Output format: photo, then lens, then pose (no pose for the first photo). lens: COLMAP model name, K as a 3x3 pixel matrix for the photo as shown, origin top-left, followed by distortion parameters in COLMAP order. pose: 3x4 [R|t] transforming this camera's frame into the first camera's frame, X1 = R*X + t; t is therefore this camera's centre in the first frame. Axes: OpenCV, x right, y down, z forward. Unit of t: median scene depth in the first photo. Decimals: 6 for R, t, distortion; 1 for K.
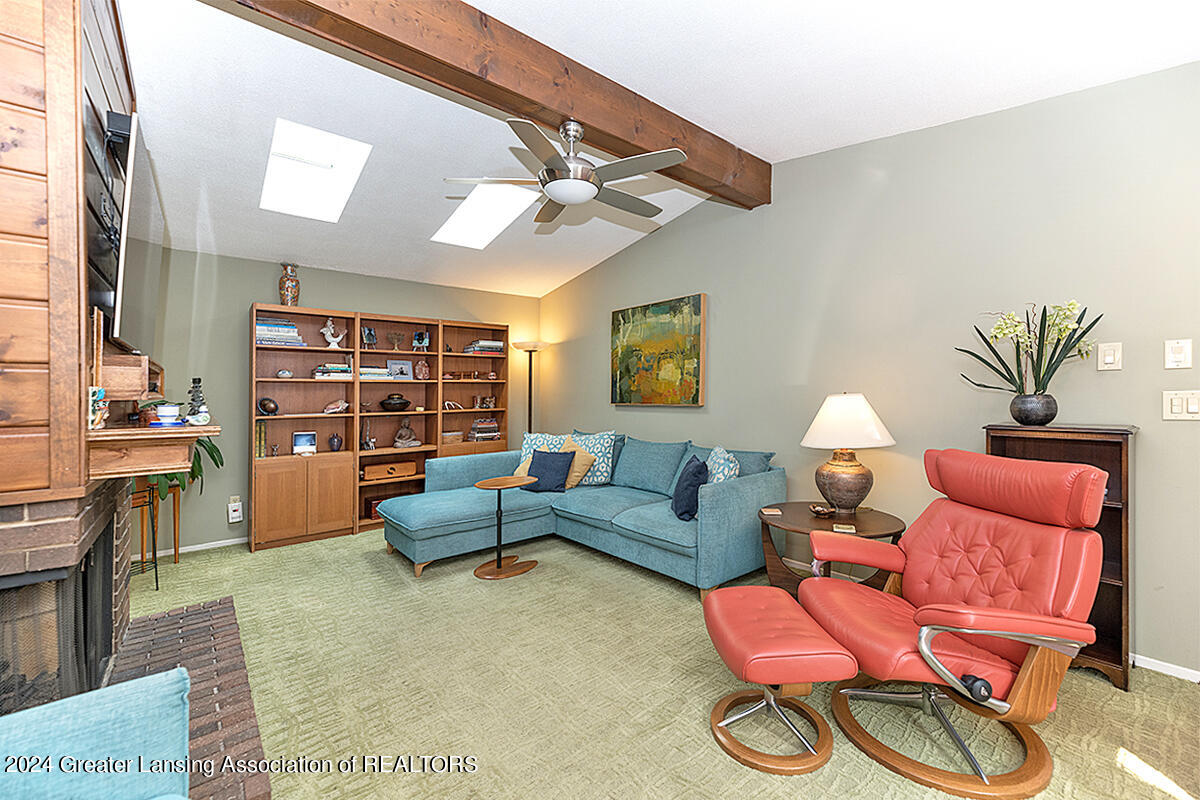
lens RADIAL K [[497.1, 0, 599.6], [0, 497.1, 400.3], [0, 0, 1]] dist [0.014305, 0.000368]
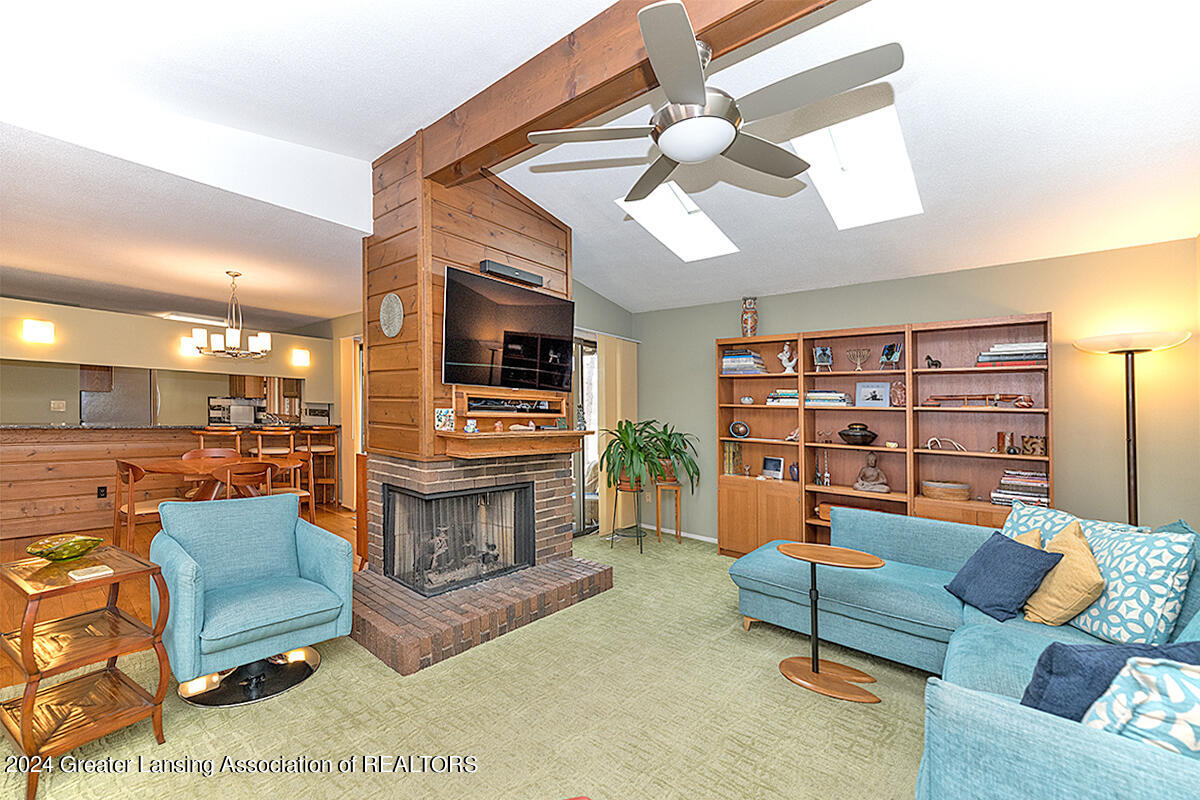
lens RADIAL K [[497.1, 0, 546.5], [0, 497.1, 415.6], [0, 0, 1]] dist [0.014305, 0.000368]
pose [[0.141073, 0.026470, -0.989645, 0.368693], [-0.044129, 0.998817, 0.020425, -0.022159], [0.989015, 0.040791, 0.142074, 0.416833]]
